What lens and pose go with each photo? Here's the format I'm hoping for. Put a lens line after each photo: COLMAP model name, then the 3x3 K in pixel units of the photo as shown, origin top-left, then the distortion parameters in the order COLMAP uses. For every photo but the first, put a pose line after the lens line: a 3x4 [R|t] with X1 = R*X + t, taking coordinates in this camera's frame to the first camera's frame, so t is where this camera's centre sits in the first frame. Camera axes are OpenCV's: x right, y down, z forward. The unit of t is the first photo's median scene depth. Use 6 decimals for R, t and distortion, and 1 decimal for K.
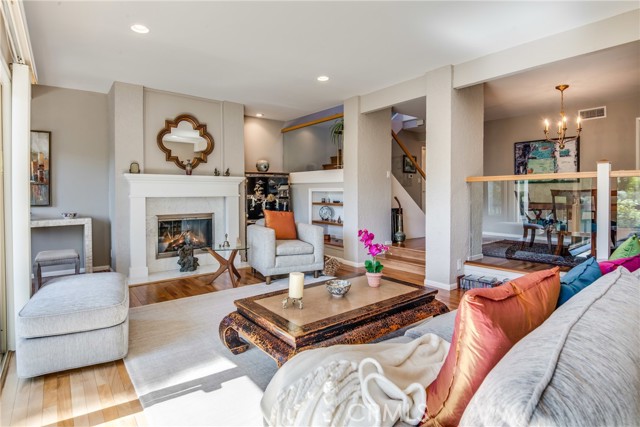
lens RADIAL K [[334.6, 0, 322.4], [0, 334.6, 195.9], [0, 0, 1]] dist [-0.007807, -0.003245]
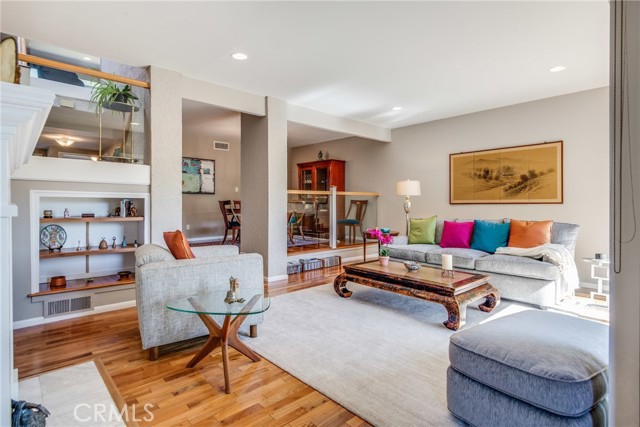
lens RADIAL K [[334.6, 0, 314.1], [0, 334.6, 210.1], [0, 0, 1]] dist [-0.007807, -0.003245]
pose [[-0.047256, -0.019740, 0.998688, -0.652928], [0.005899, 0.999782, 0.020041, -0.001913], [-0.998865, 0.006838, -0.047129, 0.710815]]
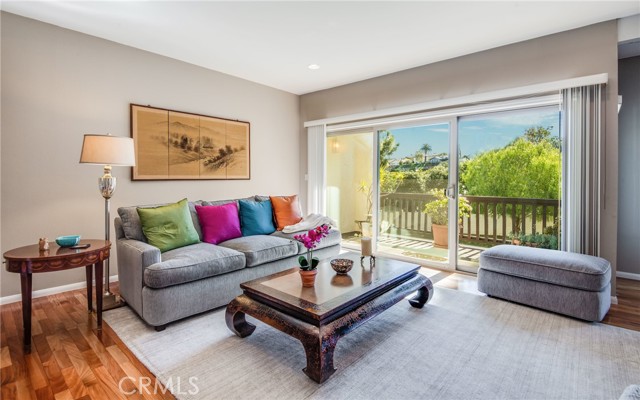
lens RADIAL K [[308.5, 0, 319.9], [0, 308.5, 181.1], [0, 0, 1]] dist [-0.003350, 0.000030]
pose [[-0.986025, -0.001338, -0.166592, 0.143786], [-0.003713, 0.999896, 0.013941, -0.007005], [0.166556, 0.014365, -0.985927, 0.926976]]
